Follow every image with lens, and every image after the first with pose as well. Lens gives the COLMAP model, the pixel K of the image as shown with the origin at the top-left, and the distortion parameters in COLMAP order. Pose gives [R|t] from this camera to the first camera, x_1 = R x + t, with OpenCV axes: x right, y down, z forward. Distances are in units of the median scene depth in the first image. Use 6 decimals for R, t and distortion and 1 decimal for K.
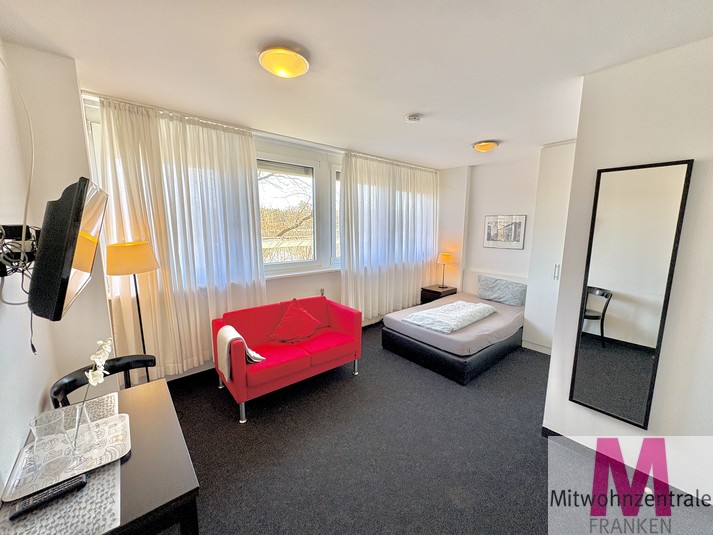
lens RADIAL K [[282.5, 0, 356.5], [0, 282.5, 267.5], [0, 0, 1]] dist [0.000120, -0.000010]
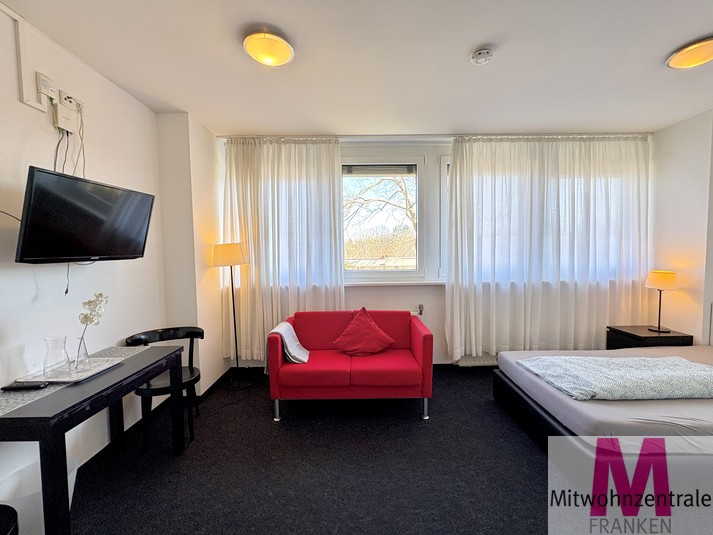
lens RADIAL K [[298.1, 0, 365.1], [0, 298.1, 268.9], [0, 0, 1]] dist [-0.000369, -0.000021]
pose [[0.772641, 0.017452, -0.634603, 0.378816], [-0.075703, 0.995022, -0.064806, 0.049328], [0.630313, 0.098113, 0.770116, 0.262387]]
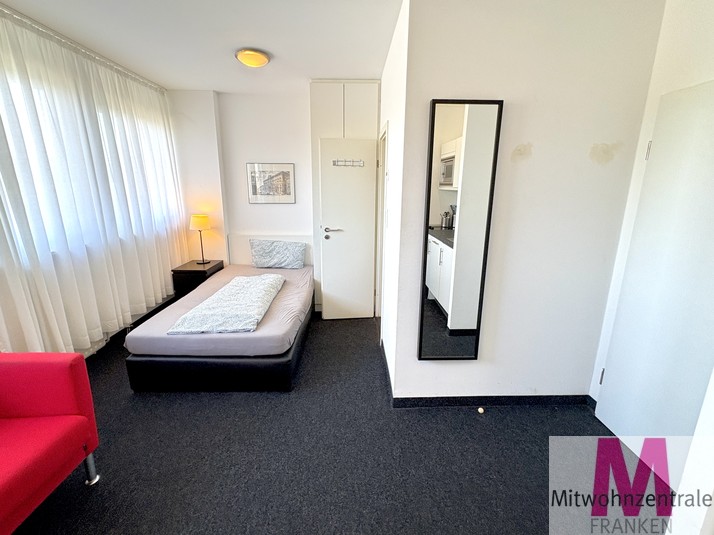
lens RADIAL K [[305.4, 0, 355.4], [0, 305.4, 252.3], [0, 0, 1]] dist [0.001510, 0.000259]
pose [[0.634917, -0.168309, 0.754024, -0.048038], [0.112775, 0.985718, 0.125065, -0.016804], [-0.764305, 0.005628, 0.644830, 0.344218]]
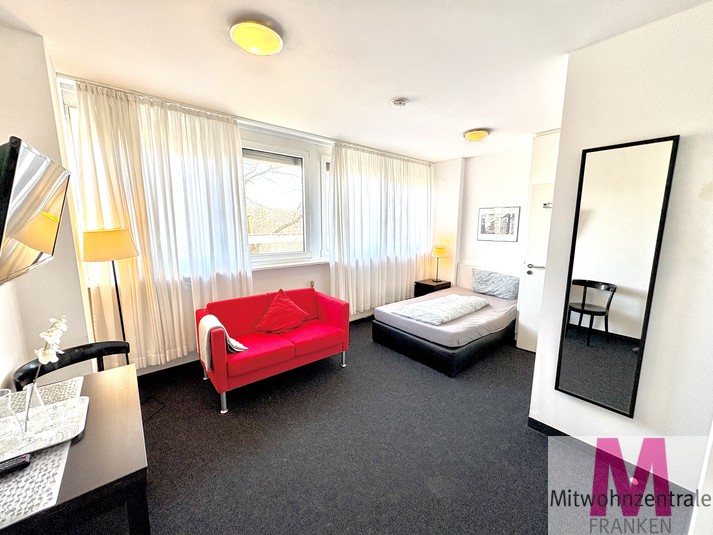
lens RADIAL K [[282.5, 0, 356.5], [0, 282.5, 267.5], [0, 0, 1]] dist [0.000120, -0.000010]
pose [[0.999982, -0.000895, -0.005910, 0.050111], [0.000911, 0.999996, 0.002787, 0.031350], [0.005908, -0.002792, 0.999979, 0.015953]]
